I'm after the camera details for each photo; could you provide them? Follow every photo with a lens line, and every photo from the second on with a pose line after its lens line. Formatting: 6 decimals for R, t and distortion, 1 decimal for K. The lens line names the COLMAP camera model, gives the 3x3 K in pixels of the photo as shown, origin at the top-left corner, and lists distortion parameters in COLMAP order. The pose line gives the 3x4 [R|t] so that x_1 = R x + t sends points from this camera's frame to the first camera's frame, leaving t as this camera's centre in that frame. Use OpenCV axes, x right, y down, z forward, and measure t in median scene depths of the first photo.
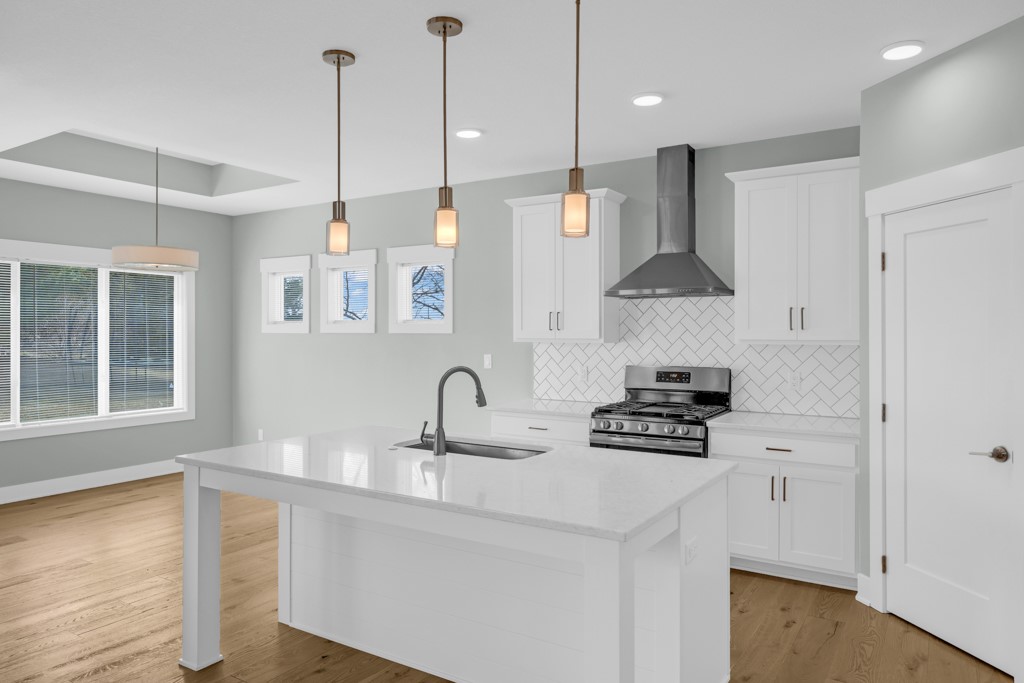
lens RADIAL K [[681.6, 0, 519.6], [0, 681.6, 333.8], [0, 0, 1]] dist [0.002652, -0.000174]
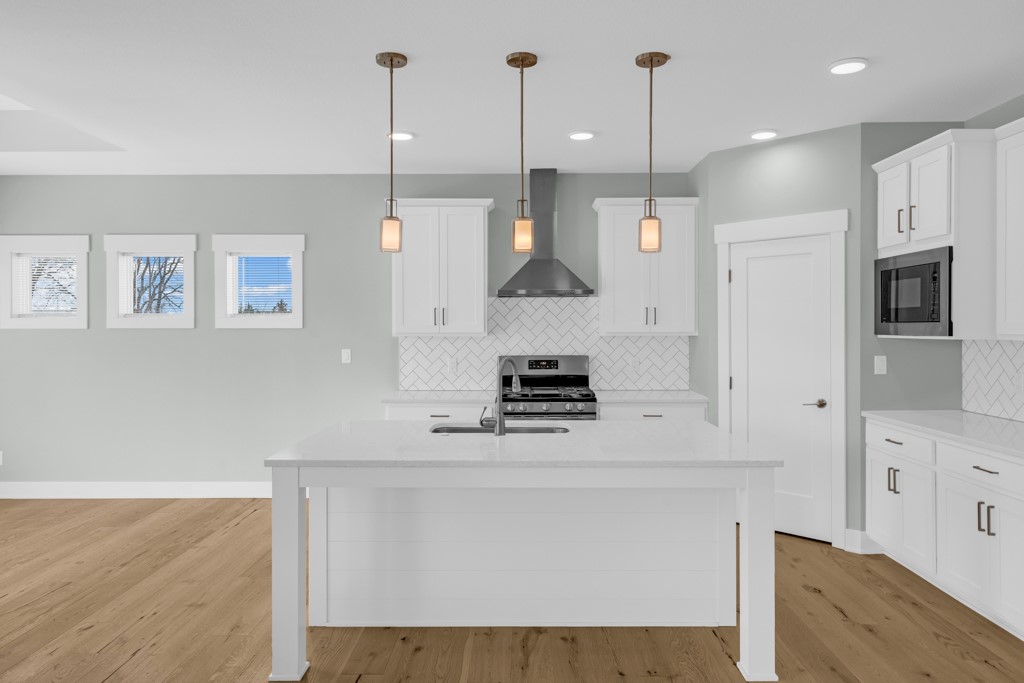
lens RADIAL K [[681.6, 0, 517.9], [0, 681.6, 333.4], [0, 0, 1]] dist [0.002652, -0.000174]
pose [[0.852709, -0.007096, 0.522337, -0.419001], [0.003414, 0.999962, 0.008012, 0.000042], [-0.522375, -0.005048, 0.852701, 0.015767]]
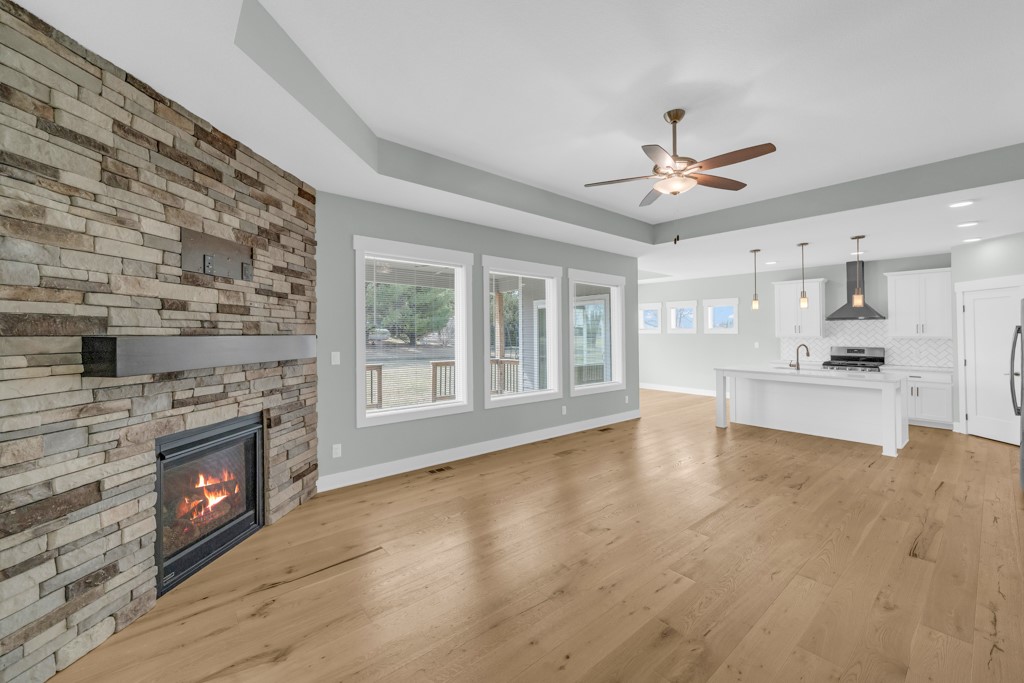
lens RADIAL K [[411.0, 0, 518.8], [0, 411.0, 326.6], [0, 0, 1]] dist [0.001693, -0.000754]
pose [[0.954490, -0.003403, -0.298225, -0.506212], [-0.001849, 0.999848, -0.017327, 0.000355], [0.298239, 0.017090, 0.954338, -0.826407]]
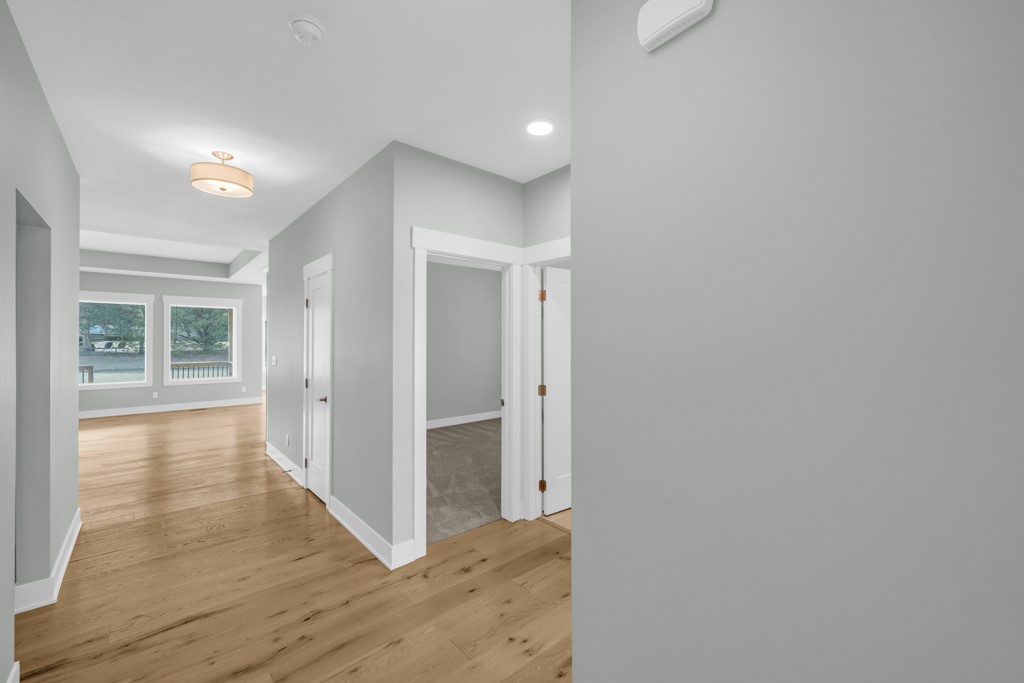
lens RADIAL K [[411.0, 0, 501.2], [0, 411.0, 340.3], [0, 0, 1]] dist [0.001693, -0.000754]
pose [[0.946306, -0.001242, -0.323271, 1.188264], [0.000704, 0.999998, -0.001781, -0.001996], [0.323272, 0.001458, 0.946305, -0.800728]]
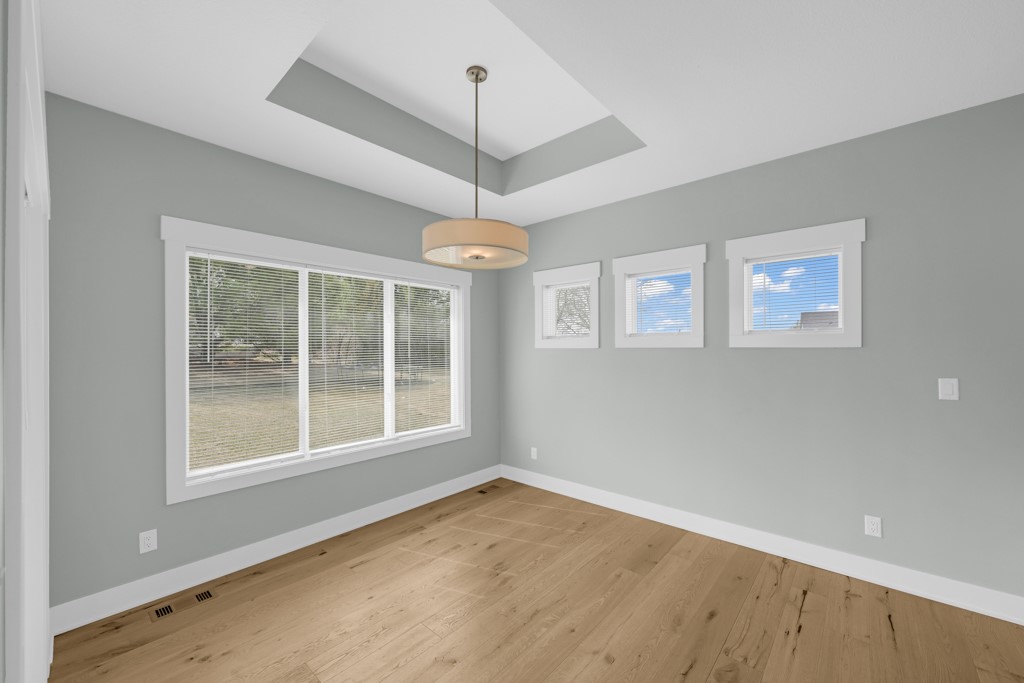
lens RADIAL K [[407.9, 0, 516.1], [0, 407.9, 347.7], [0, 0, 1]] dist [0.009554, 0.000037]
pose [[0.986674, -0.005350, -0.162624, -0.466024], [0.005111, 0.999985, -0.001885, -0.001627], [0.162632, 0.001028, 0.986686, 0.637802]]
